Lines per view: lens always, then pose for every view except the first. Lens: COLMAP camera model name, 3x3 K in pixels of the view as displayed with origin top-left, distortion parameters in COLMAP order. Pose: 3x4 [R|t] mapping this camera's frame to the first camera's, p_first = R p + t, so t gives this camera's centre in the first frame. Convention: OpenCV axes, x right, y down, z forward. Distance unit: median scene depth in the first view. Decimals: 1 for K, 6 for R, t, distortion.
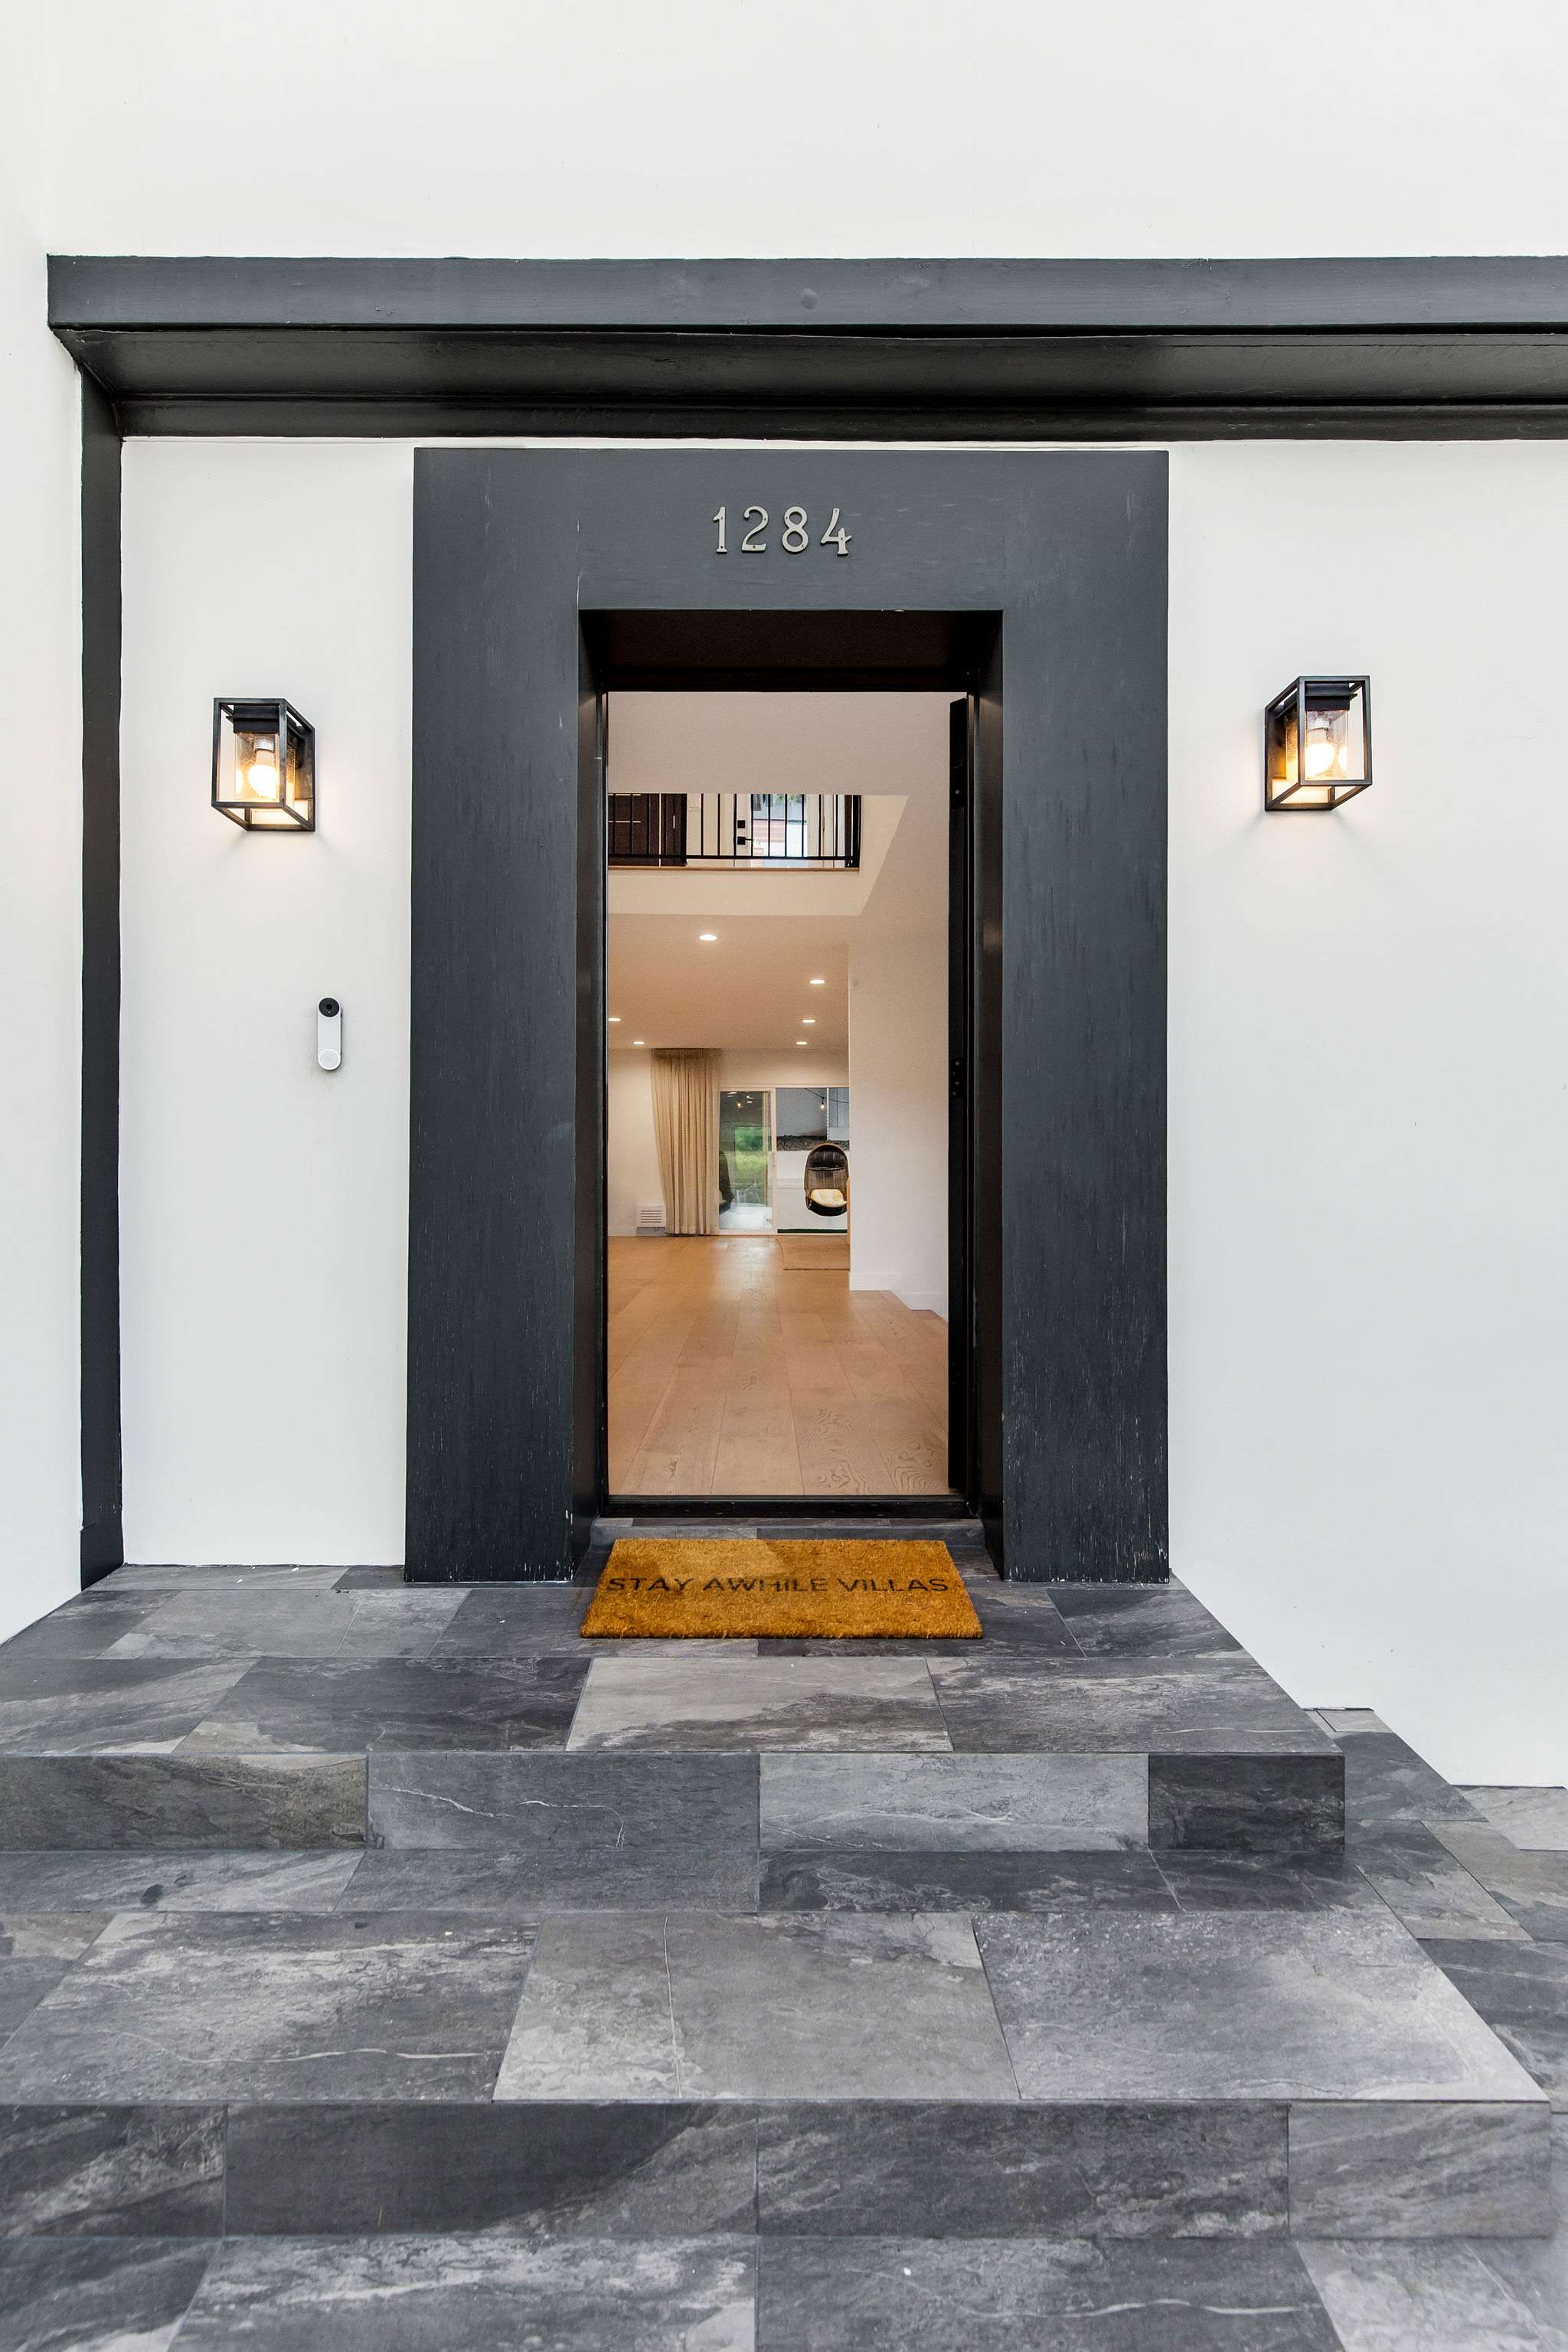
lens RADIAL K [[1080.6, 0, 766.8], [0, 1080.6, 1175.4], [0, 0, 1]] dist [-0.001491, -0.000554]
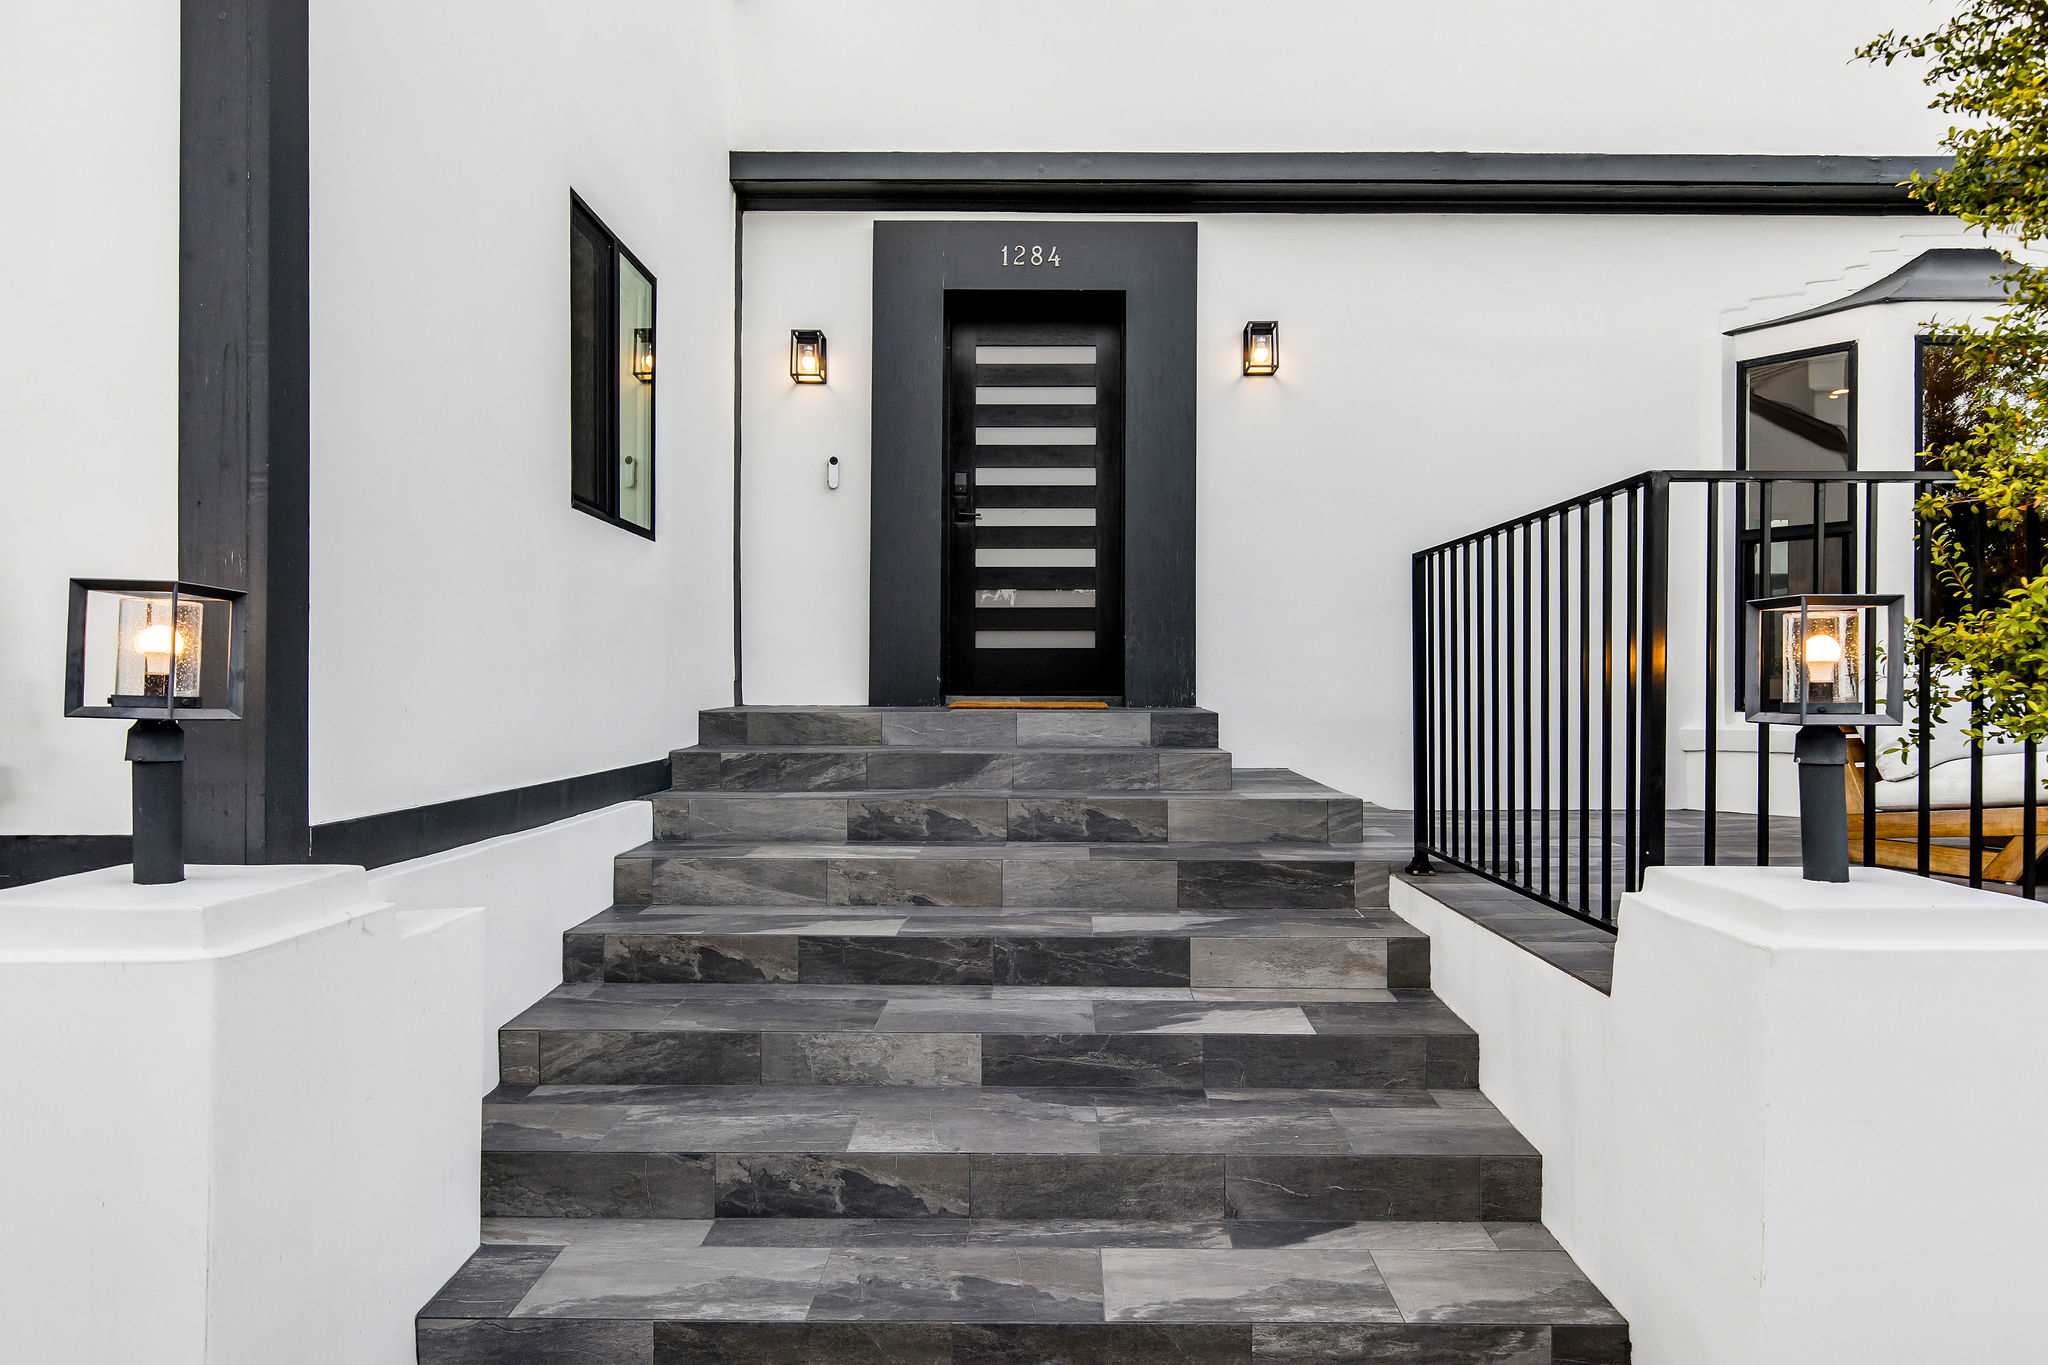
lens RADIAL K [[1301.0, 0, 1033.7], [0, 1301.0, 680.2], [0, 0, 1]] dist [-0.002399, 0.000005]
pose [[0.999862, 0.004352, -0.016049, 0.069214], [-0.004588, 0.999881, -0.014746, 0.361770], [0.015983, 0.014817, 0.999762, -1.806336]]
